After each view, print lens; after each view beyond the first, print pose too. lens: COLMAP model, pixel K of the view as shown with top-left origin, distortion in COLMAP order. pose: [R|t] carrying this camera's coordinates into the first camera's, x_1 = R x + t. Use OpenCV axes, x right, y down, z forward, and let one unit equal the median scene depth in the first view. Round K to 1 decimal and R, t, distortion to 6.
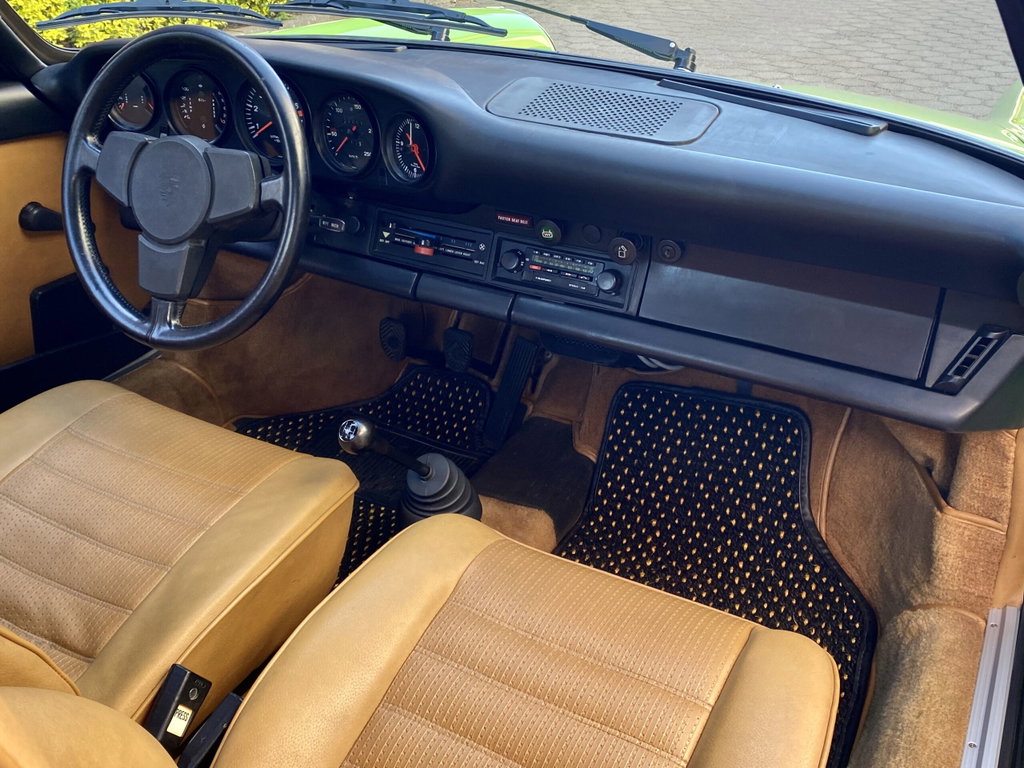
lens RADIAL K [[1001.4, 0, 513.0], [0, 1001.4, 383.3], [0, 0, 1]] dist [0.014323, 0.000000]
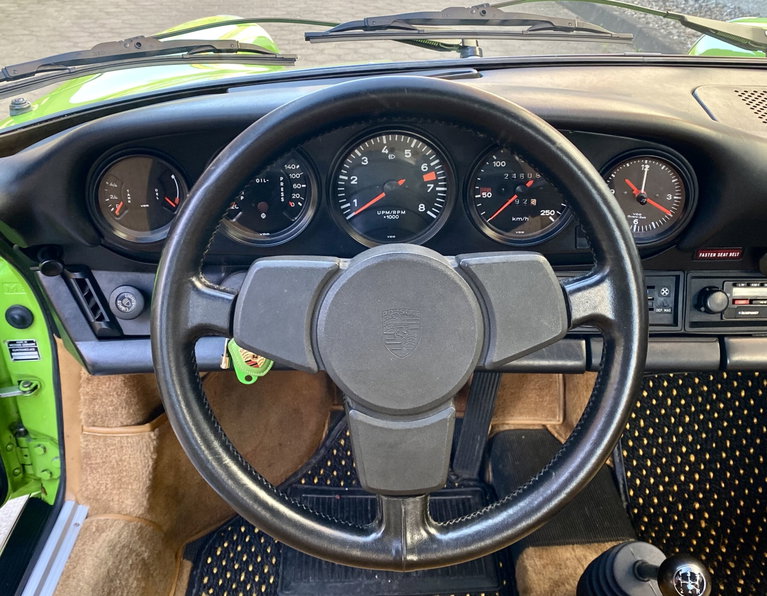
lens RADIAL K [[805.0, 0, 383.5], [0, 805.0, 299.1], [0, 0, 1]] dist [0.012015, 0.000000]
pose [[0.873163, -0.246609, 0.420440, -0.489022], [0.245472, 0.967679, 0.057801, -0.213394], [-0.421105, 0.052736, 0.905477, 0.459674]]
